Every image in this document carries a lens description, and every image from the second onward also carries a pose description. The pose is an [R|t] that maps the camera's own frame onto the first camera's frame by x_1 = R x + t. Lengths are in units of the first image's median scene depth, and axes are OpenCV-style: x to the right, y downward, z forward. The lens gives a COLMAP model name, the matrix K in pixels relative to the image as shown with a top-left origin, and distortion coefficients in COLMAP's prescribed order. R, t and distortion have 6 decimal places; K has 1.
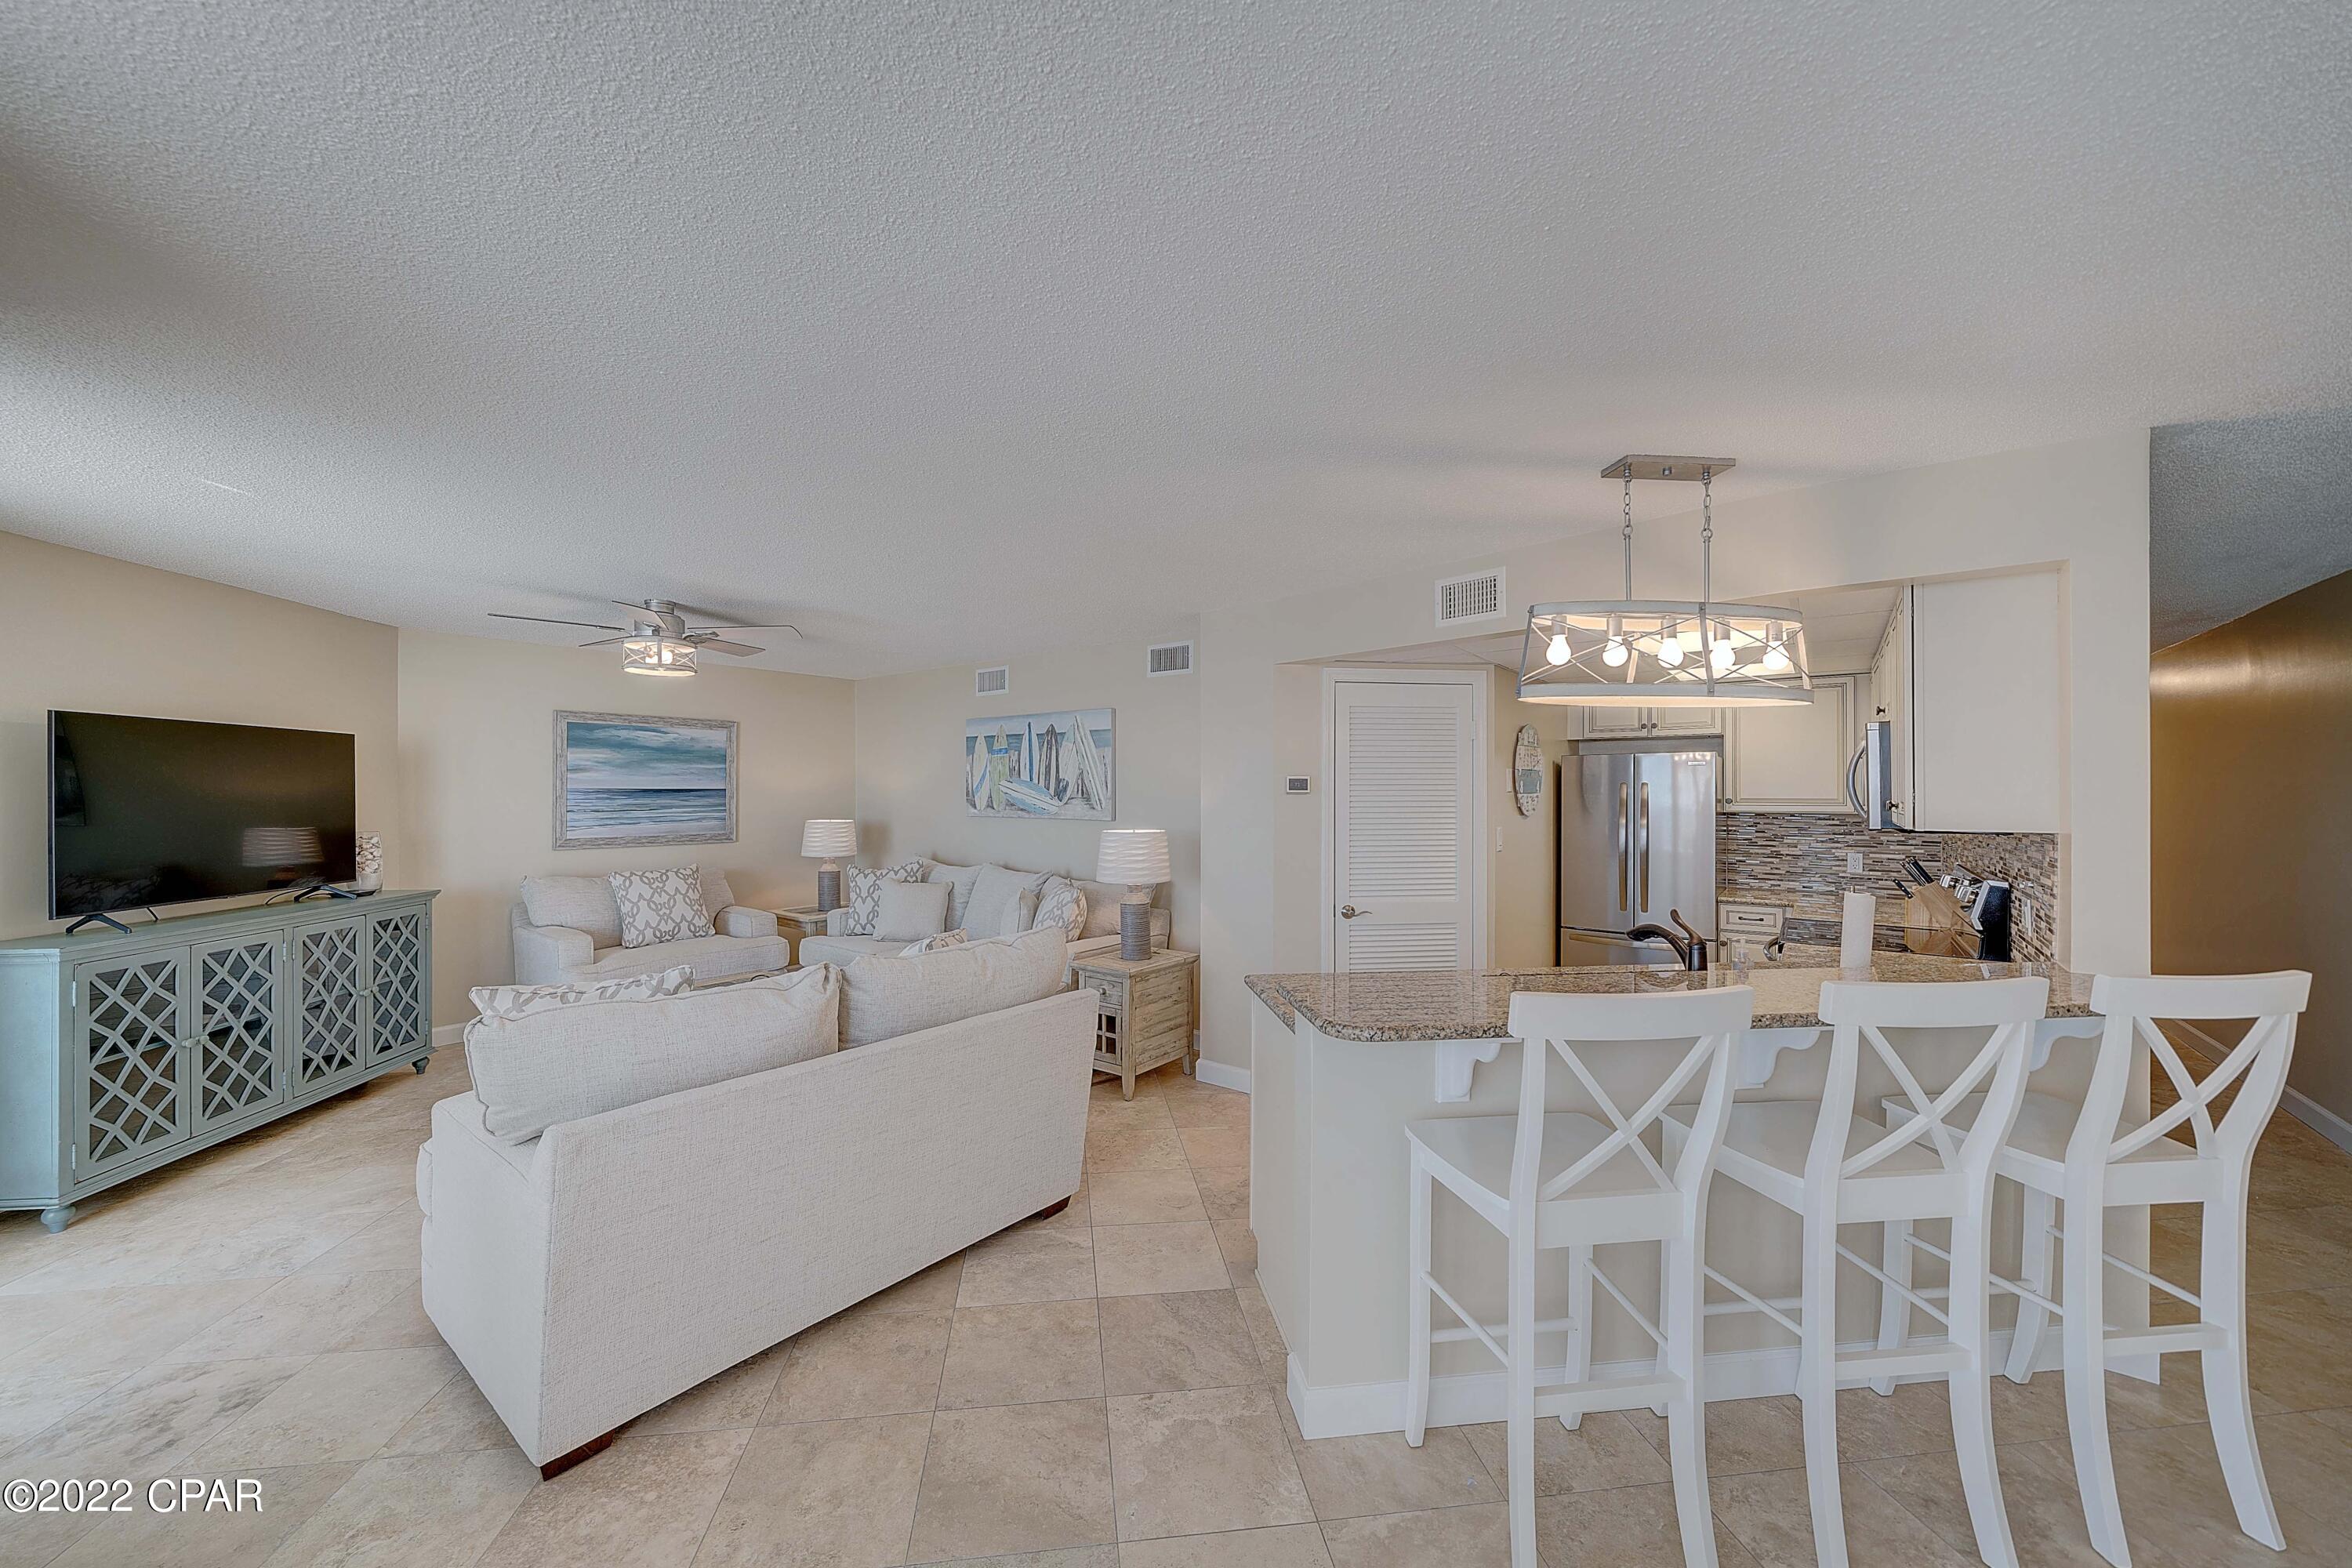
lens RADIAL K [[848.9, 0, 1150.3], [0, 848.9, 787.2], [0, 0, 1]] dist [-0.004705, 0.000228]
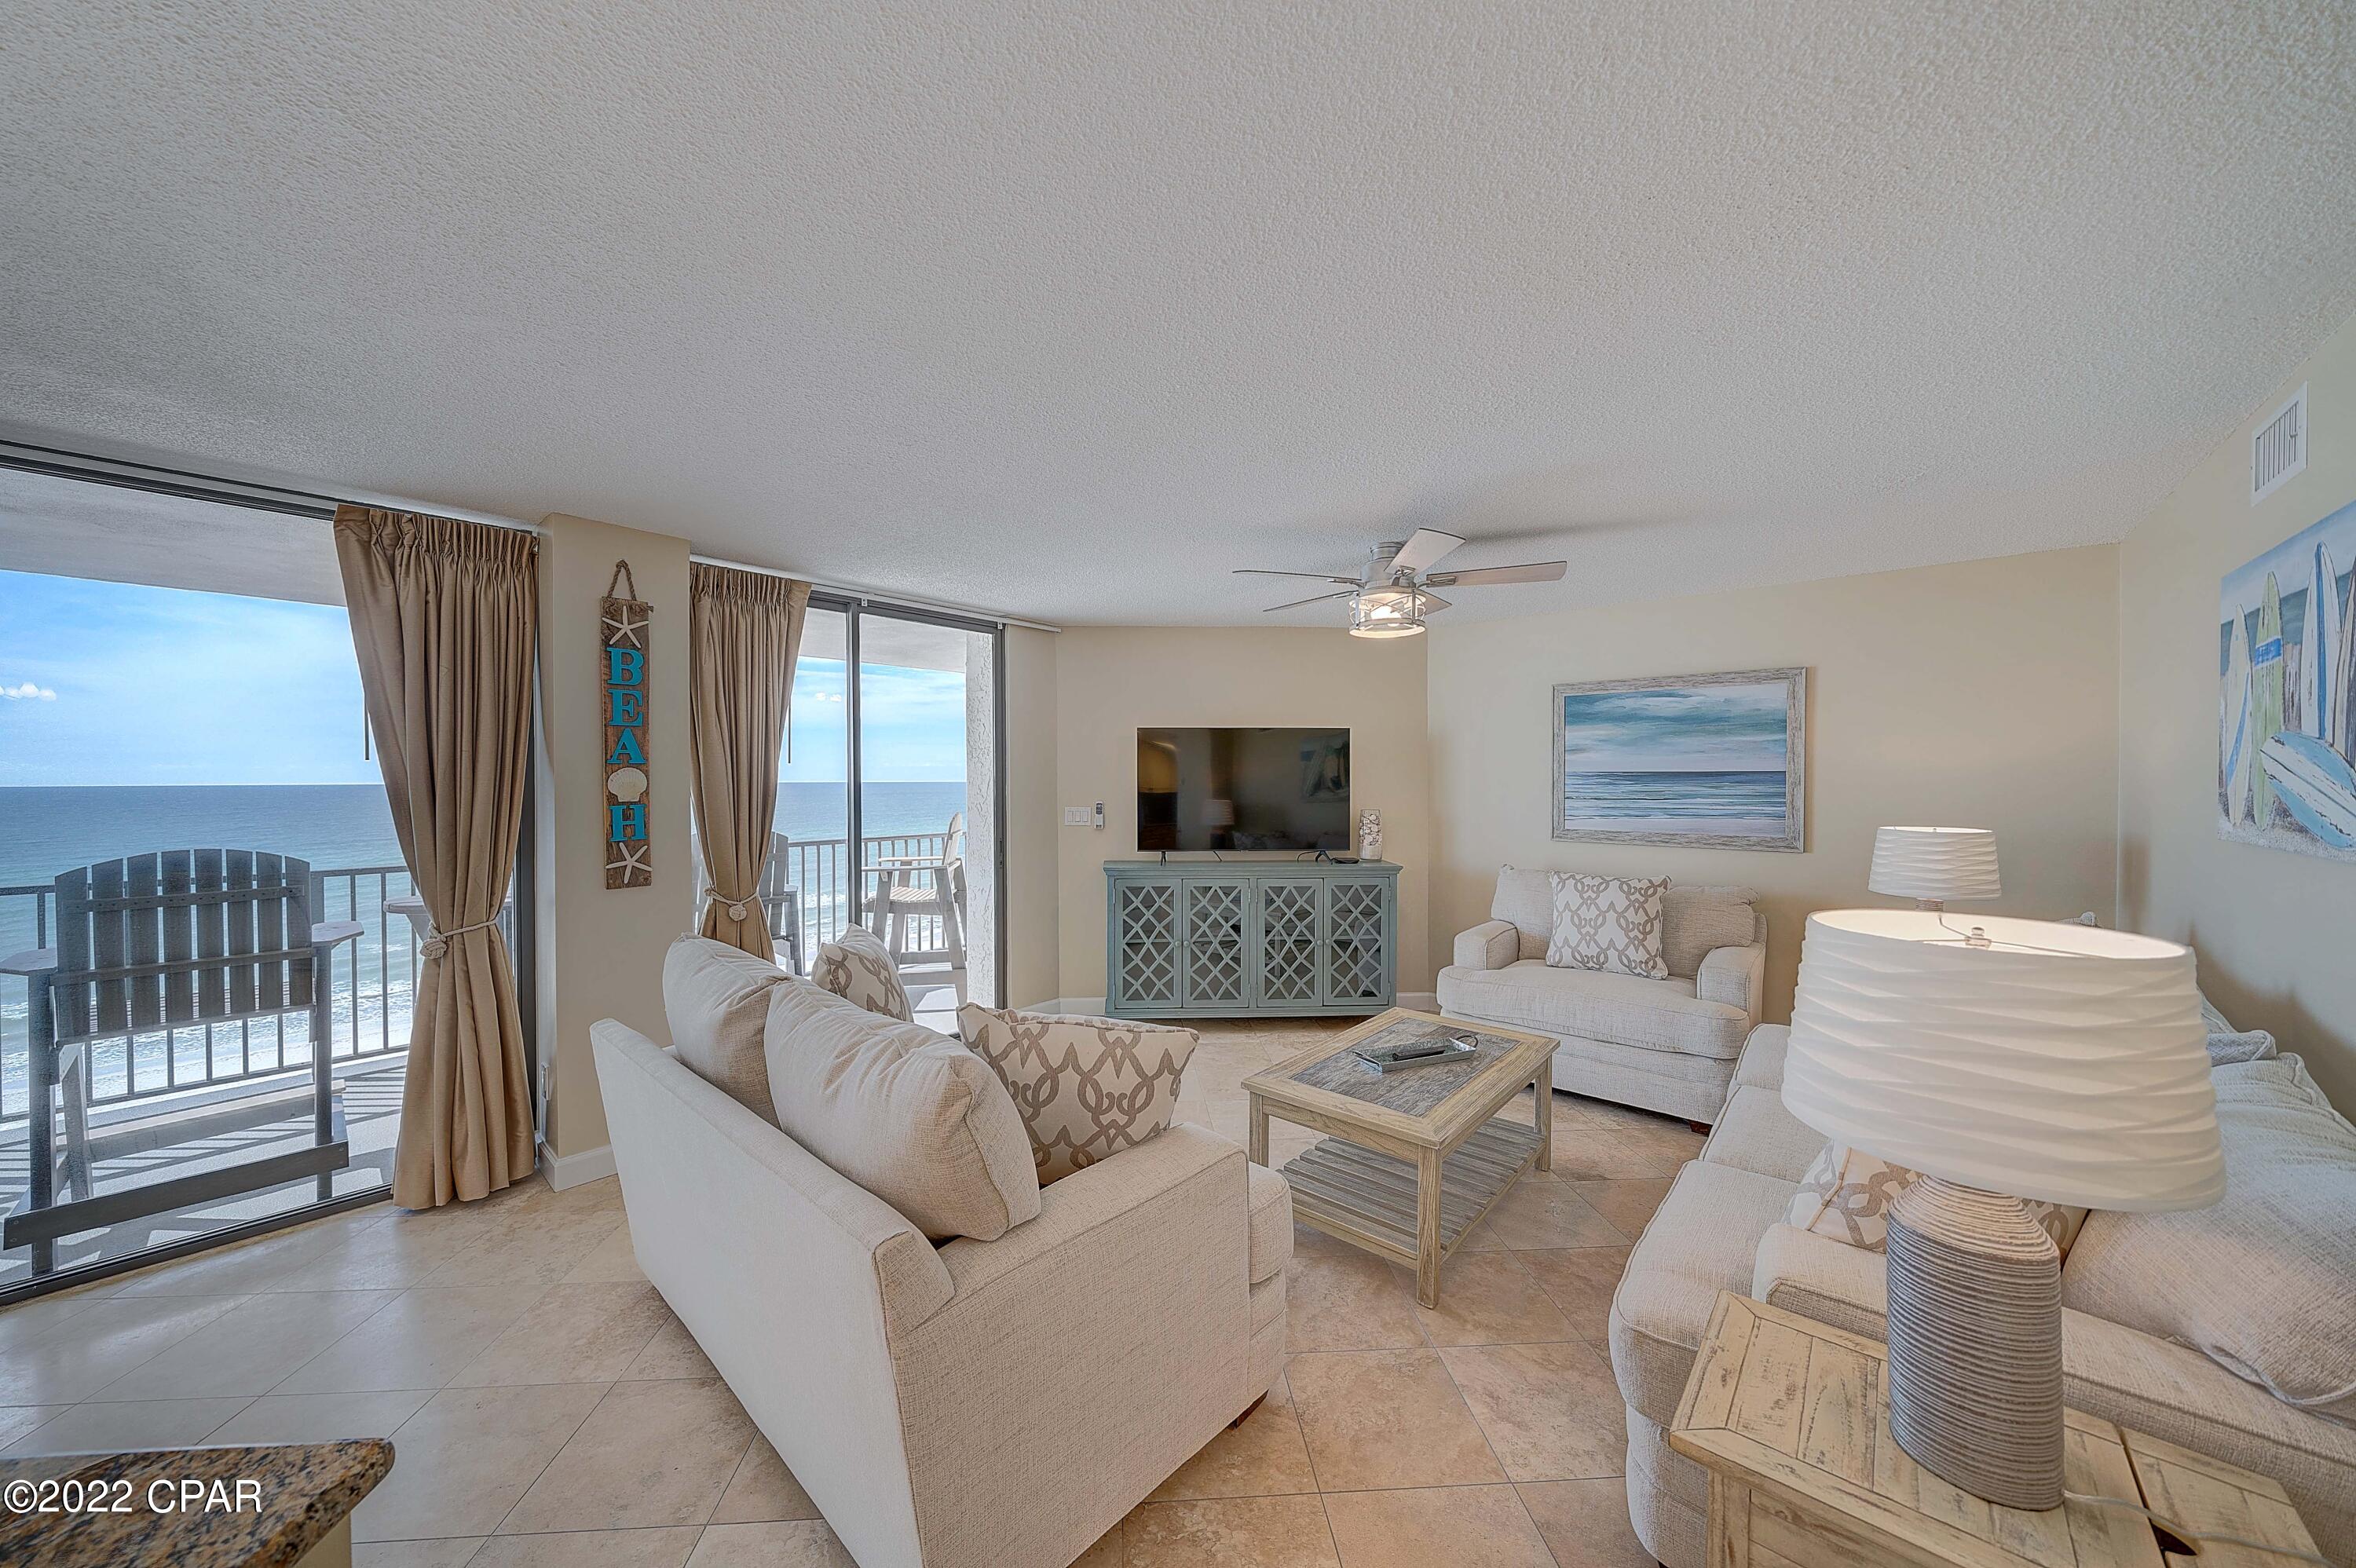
lens RADIAL K [[816.1, 0, 1166.4], [0, 816.1, 792.1], [0, 0, 1]] dist [-0.003704, -0.000463]
pose [[-0.045980, 0.017480, -0.998789, 0.200544], [0.004650, 0.999840, 0.017285, 0.006568], [0.998932, -0.003849, -0.046054, 0.703901]]
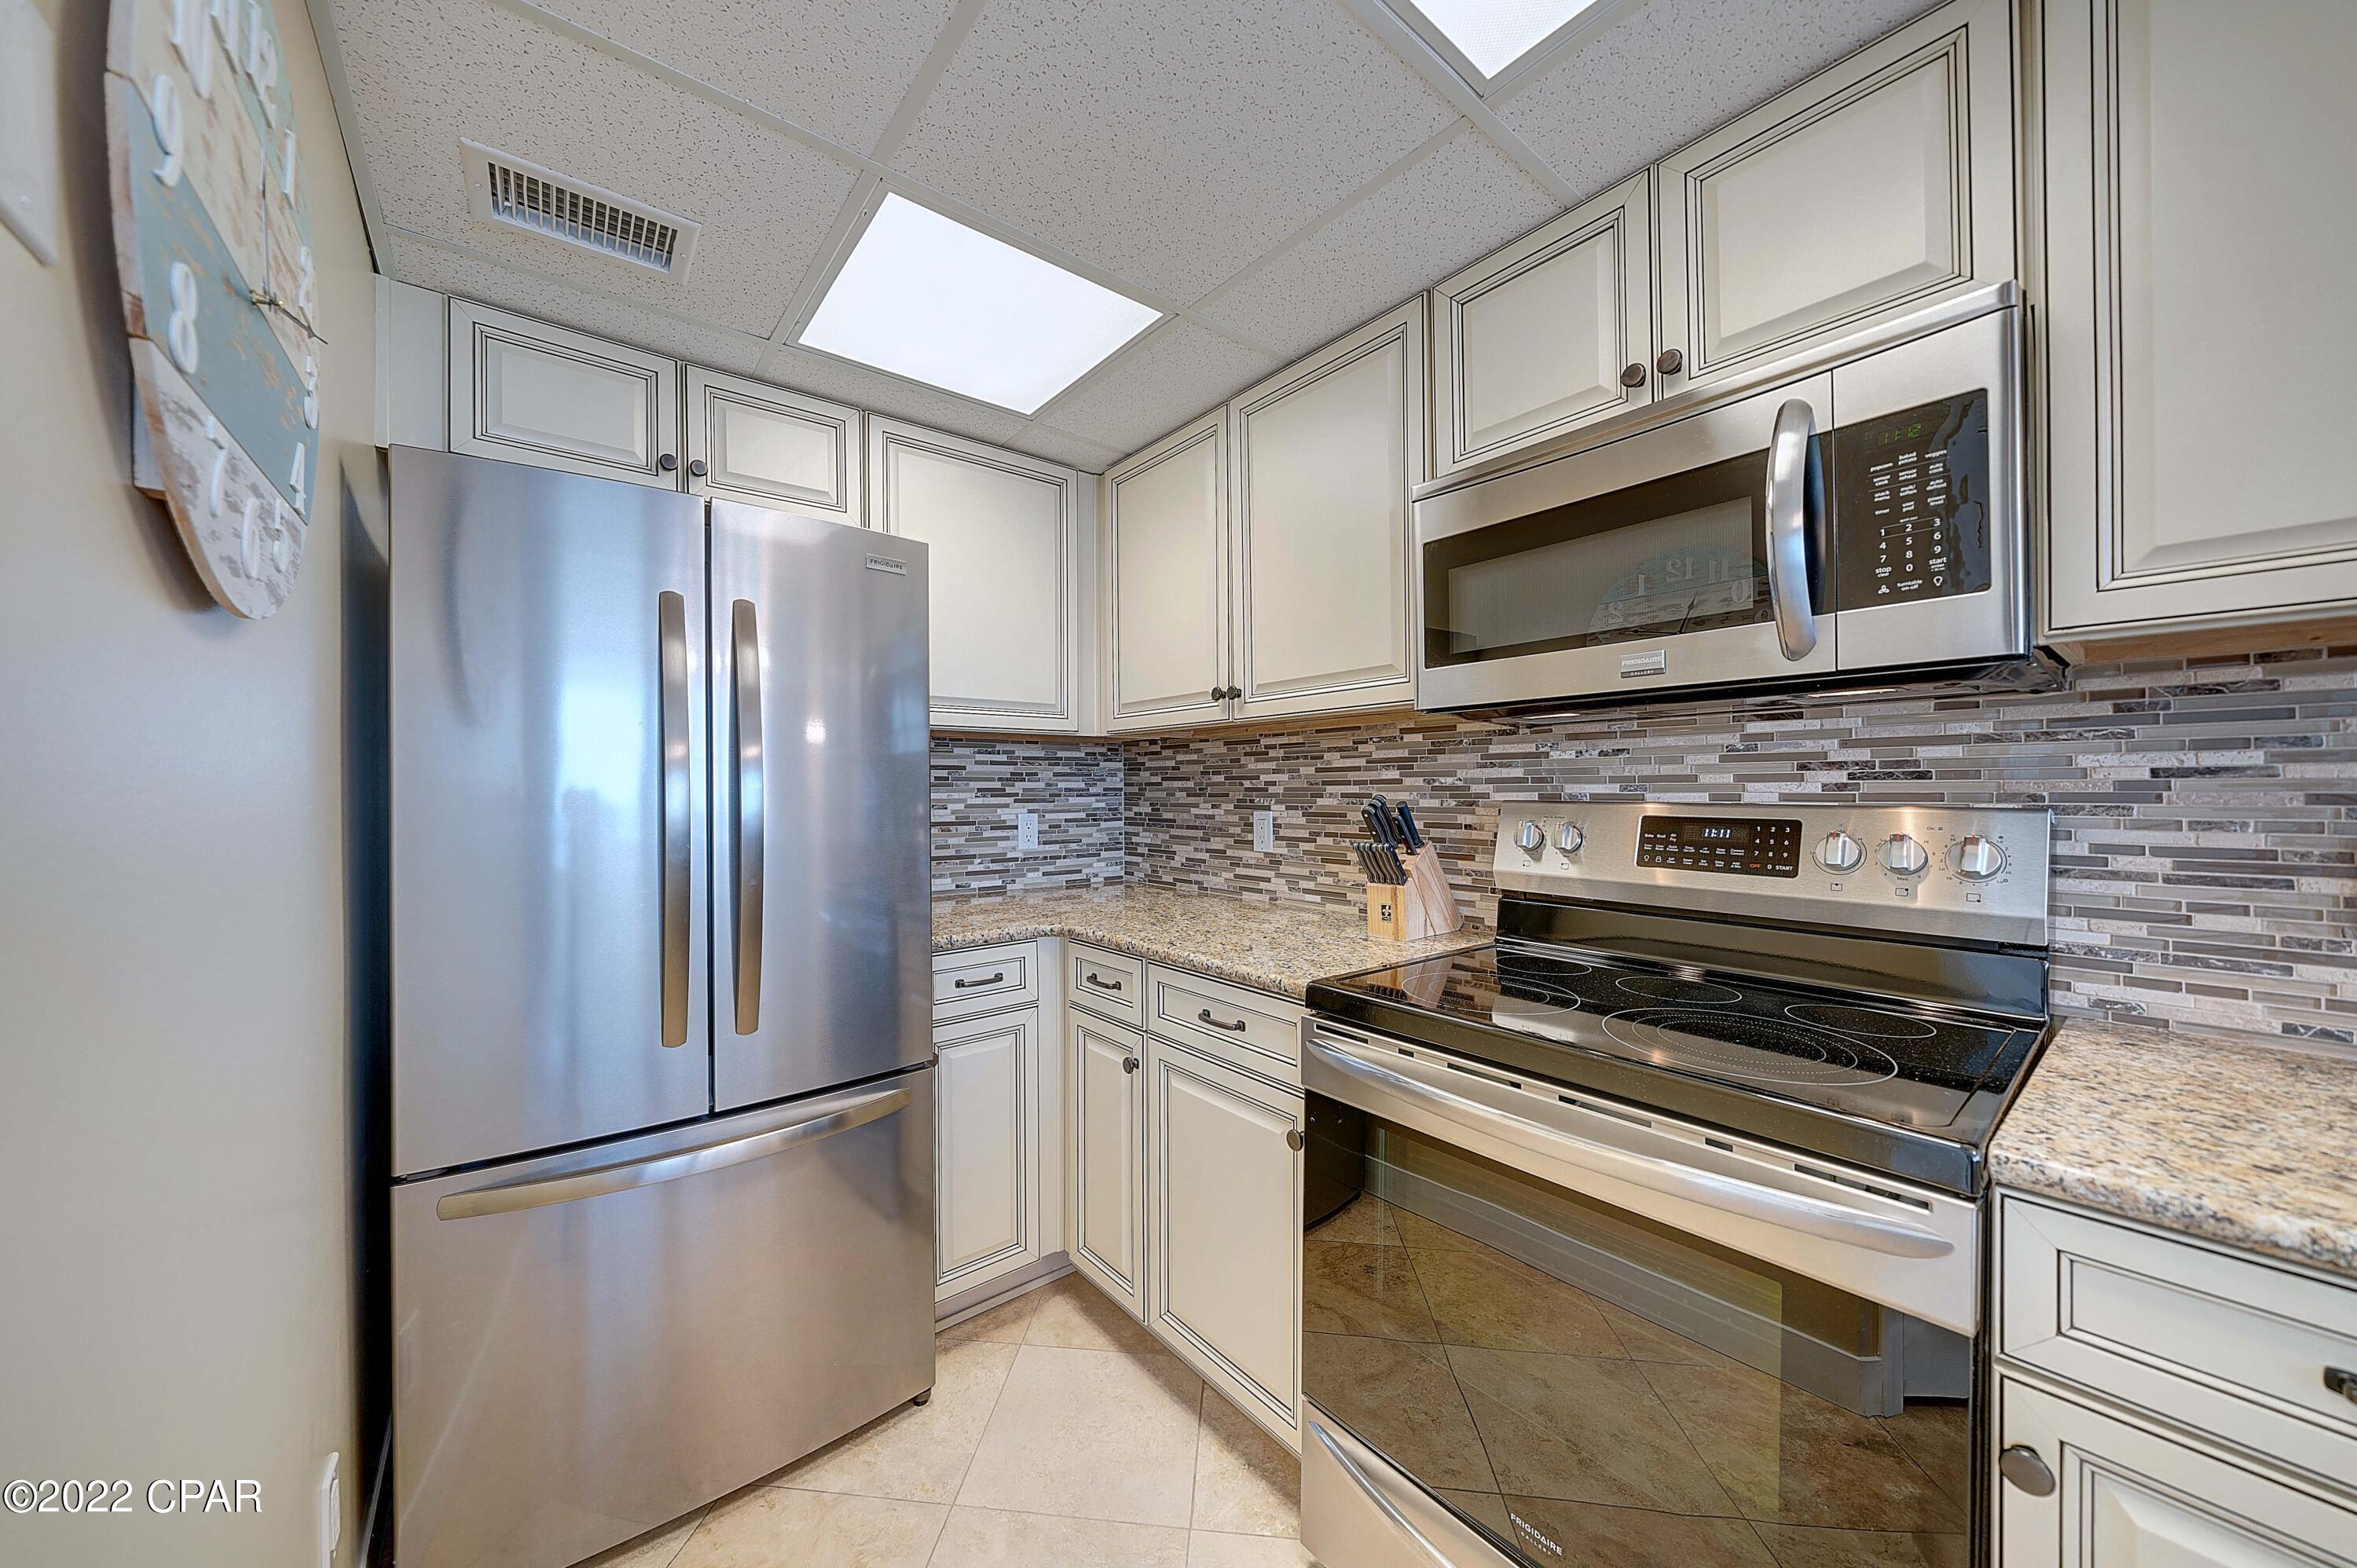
lens RADIAL K [[816.5, 0, 1161.9], [0, 816.5, 786.1], [0, 0, 1]] dist [-0.003704, -0.000463]
pose [[0.232510, 0.000418, 0.972594, 0.334965], [0.002787, 0.999996, -0.001096, 0.060571], [-0.972590, 0.002966, 0.232508, 0.785857]]
